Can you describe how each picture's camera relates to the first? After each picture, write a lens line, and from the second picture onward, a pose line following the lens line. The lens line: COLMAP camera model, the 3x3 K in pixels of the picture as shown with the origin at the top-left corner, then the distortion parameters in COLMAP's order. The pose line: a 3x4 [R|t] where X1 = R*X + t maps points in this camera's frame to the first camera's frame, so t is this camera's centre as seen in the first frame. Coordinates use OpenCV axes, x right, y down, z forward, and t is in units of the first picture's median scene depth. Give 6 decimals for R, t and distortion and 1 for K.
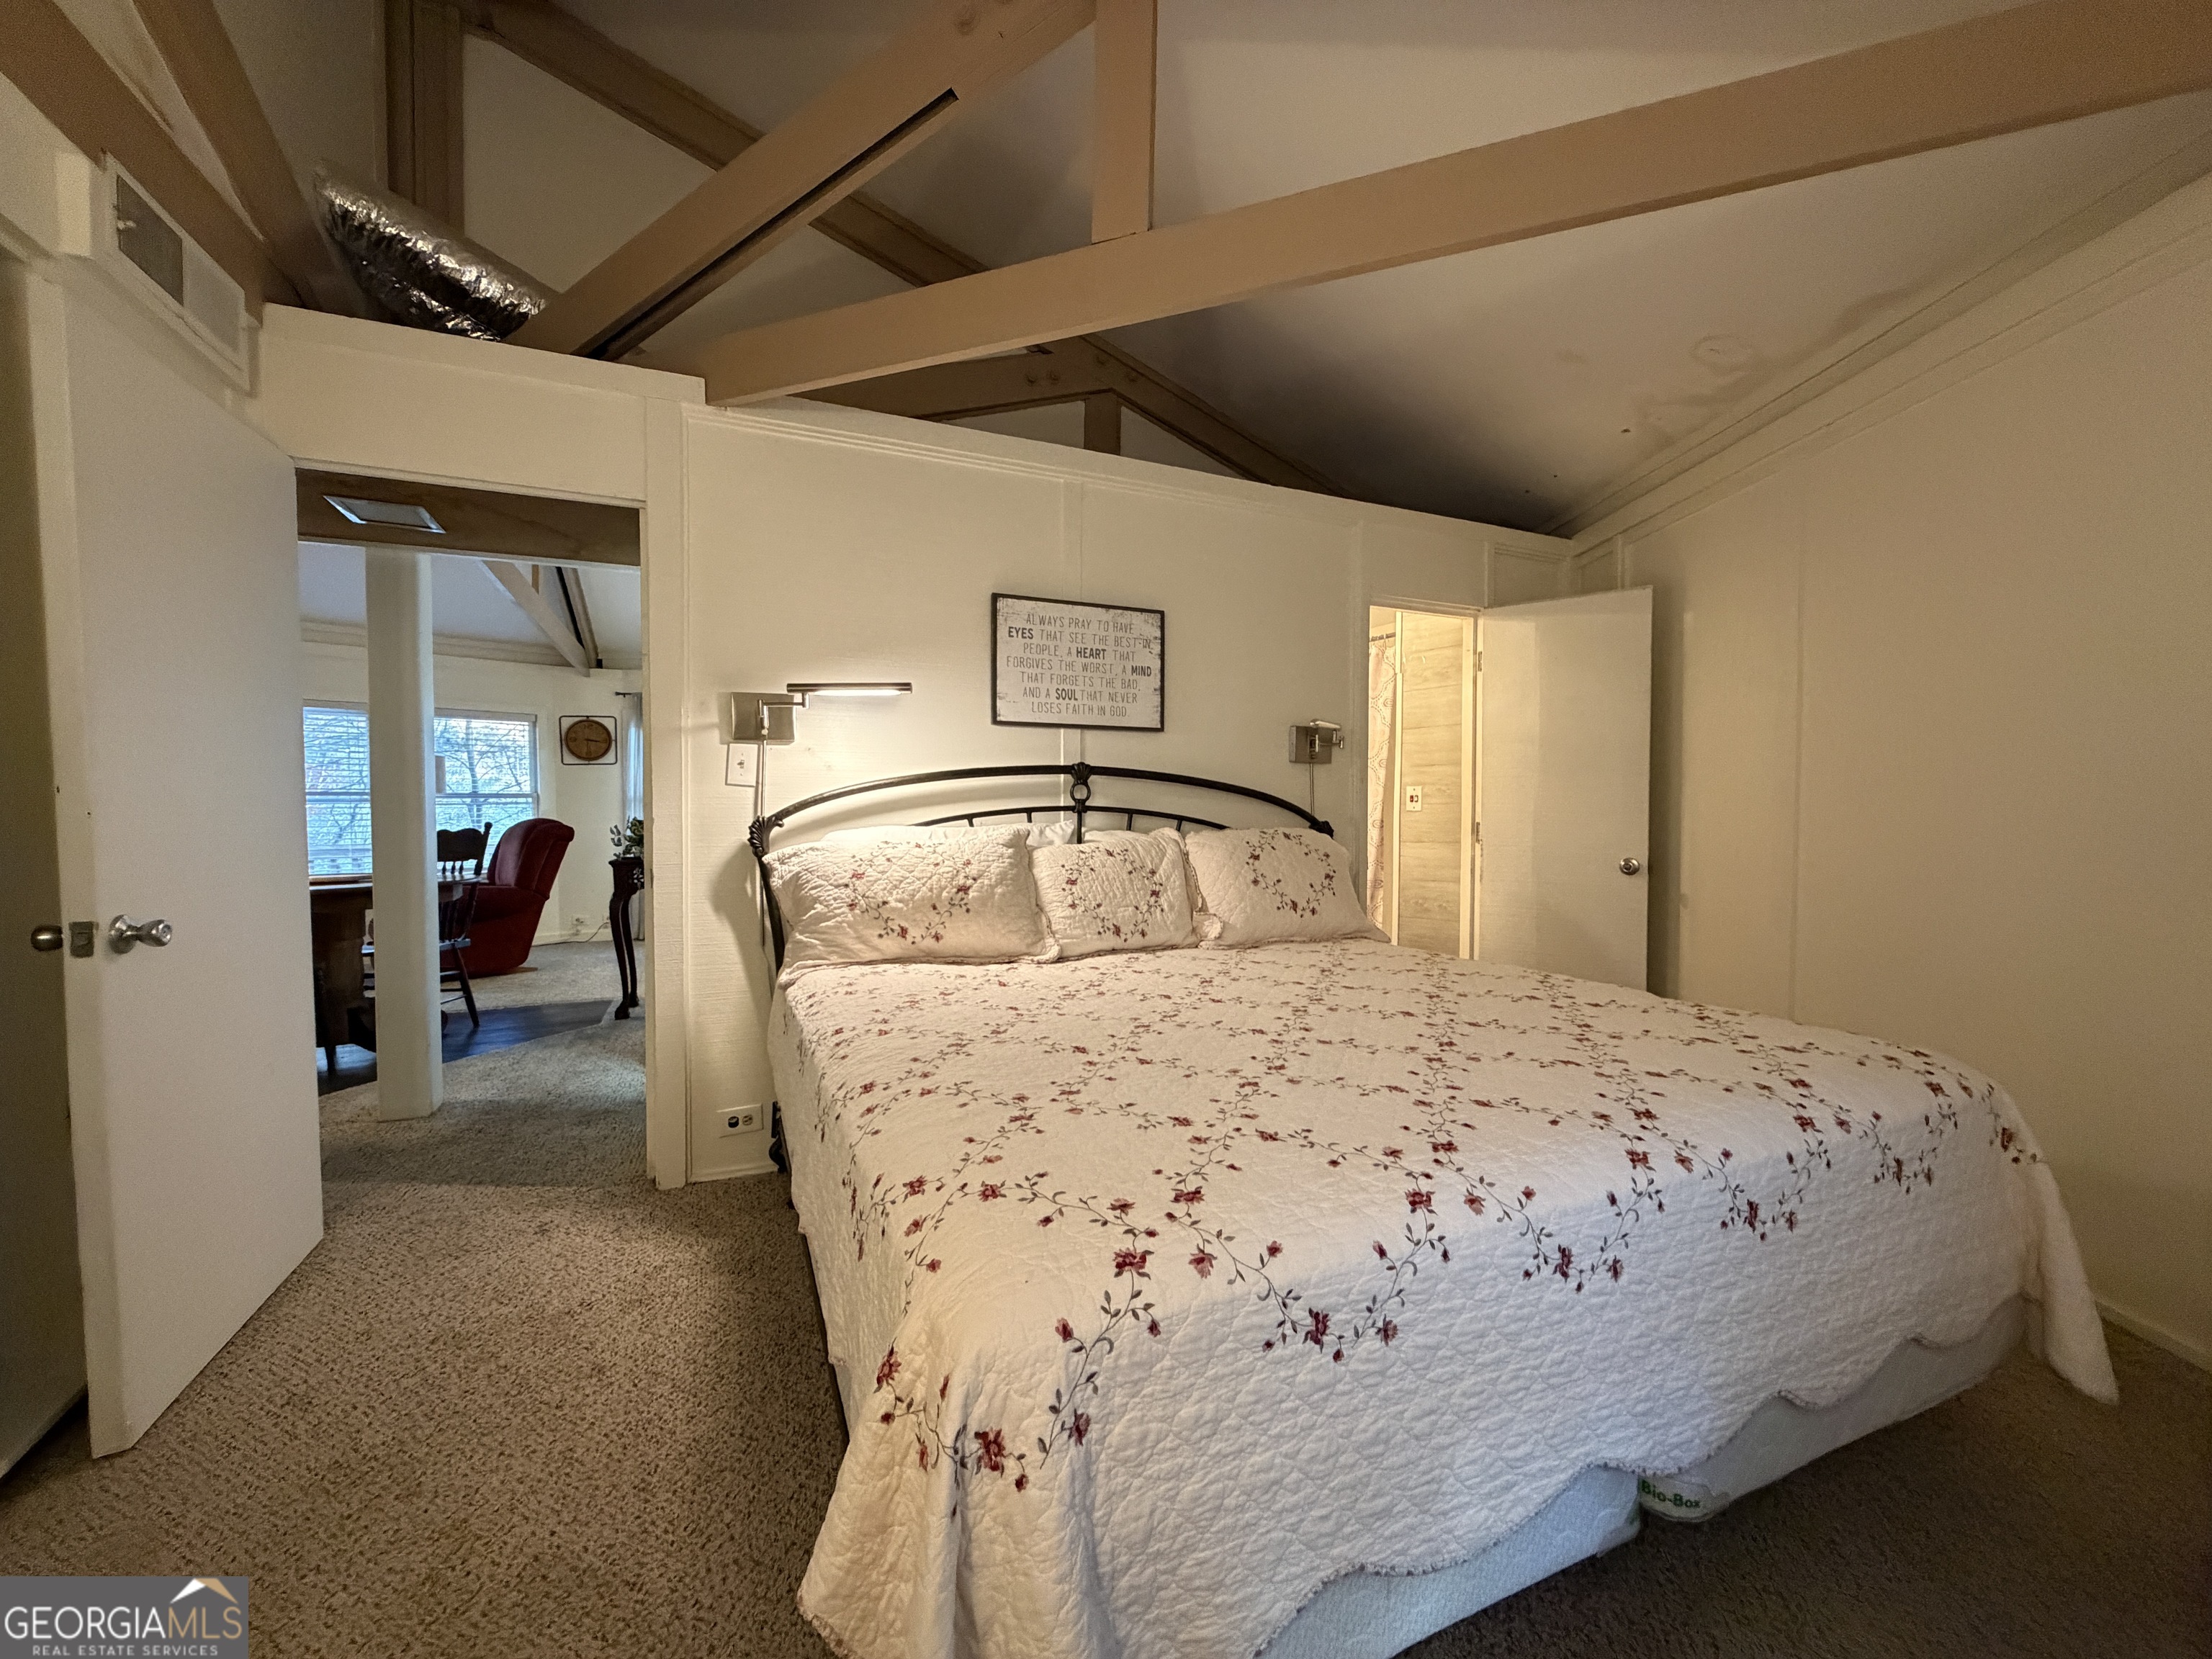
lens RADIAL K [[875.9, 0, 1097.0], [0, 875.9, 827.3], [0, 0, 1]] dist [-0.000759, 0.000252]
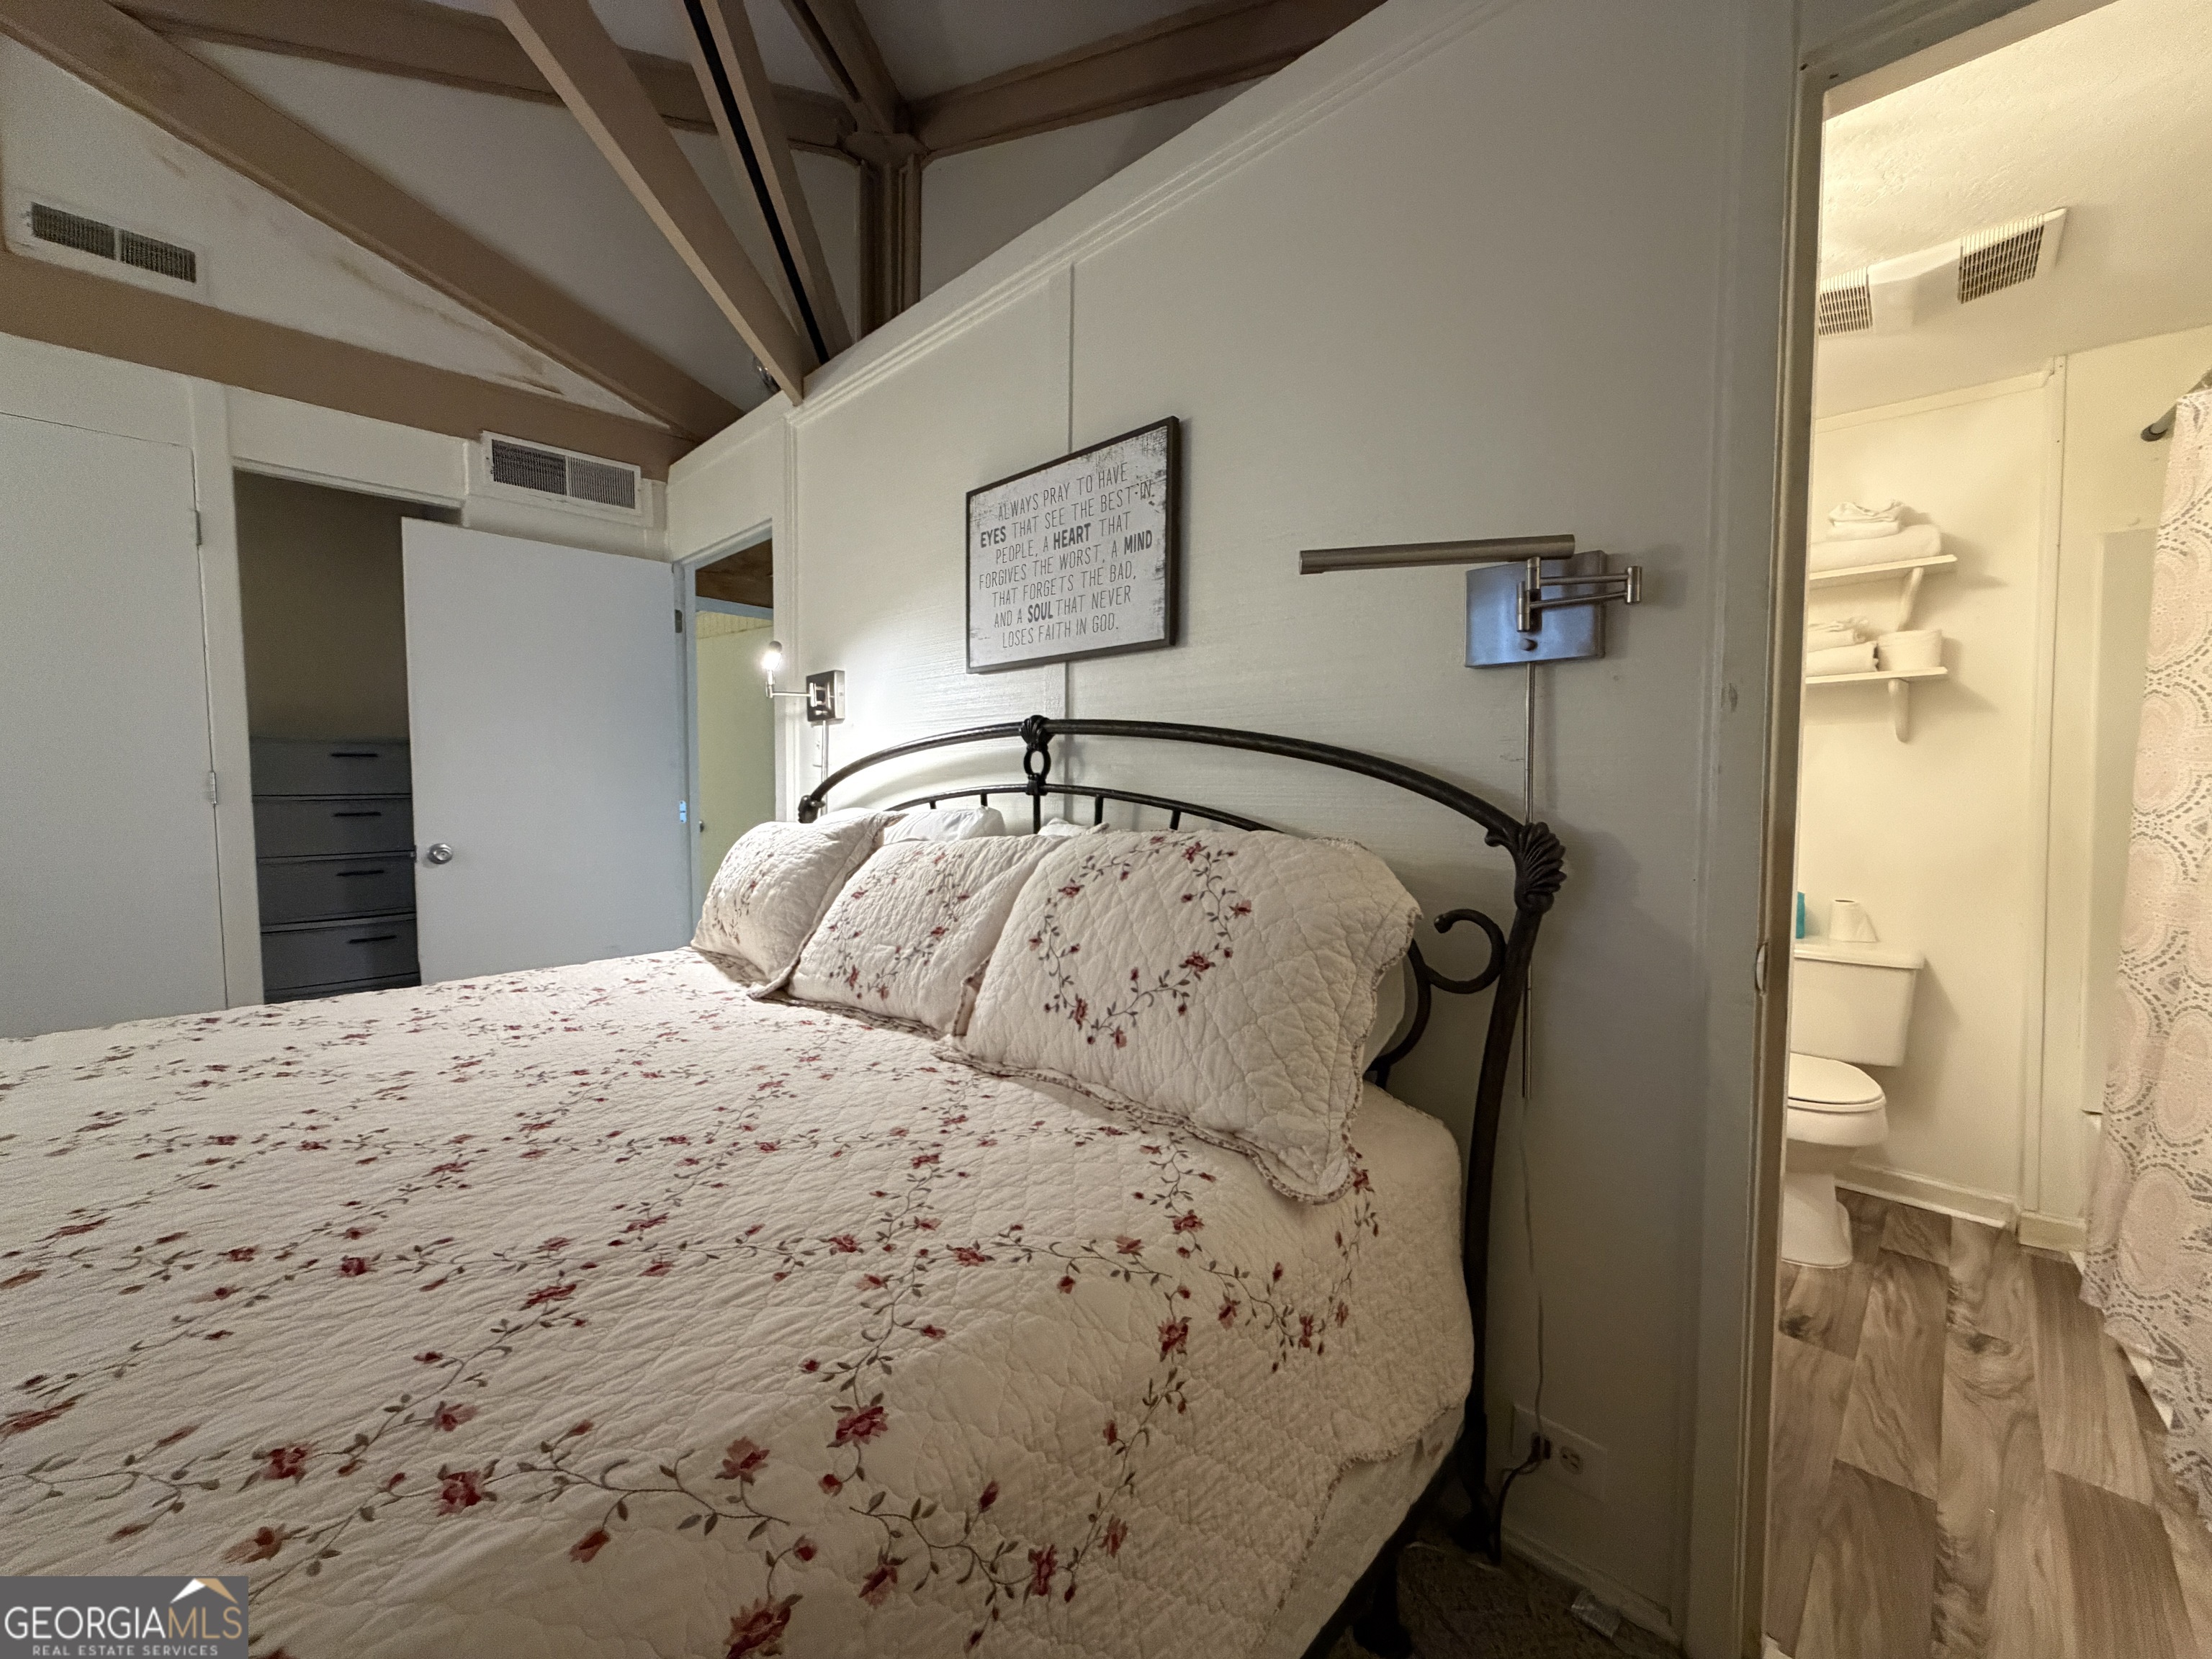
lens RADIAL K [[897.0, 0, 1133.3], [0, 897.0, 825.9], [0, 0, 1]] dist [0.012727, 0.000339]
pose [[0.375496, 0.036268, -0.926114, 0.613677], [-0.024520, 0.999273, 0.029191, -0.014848], [0.926500, 0.011747, 0.376112, 0.819452]]
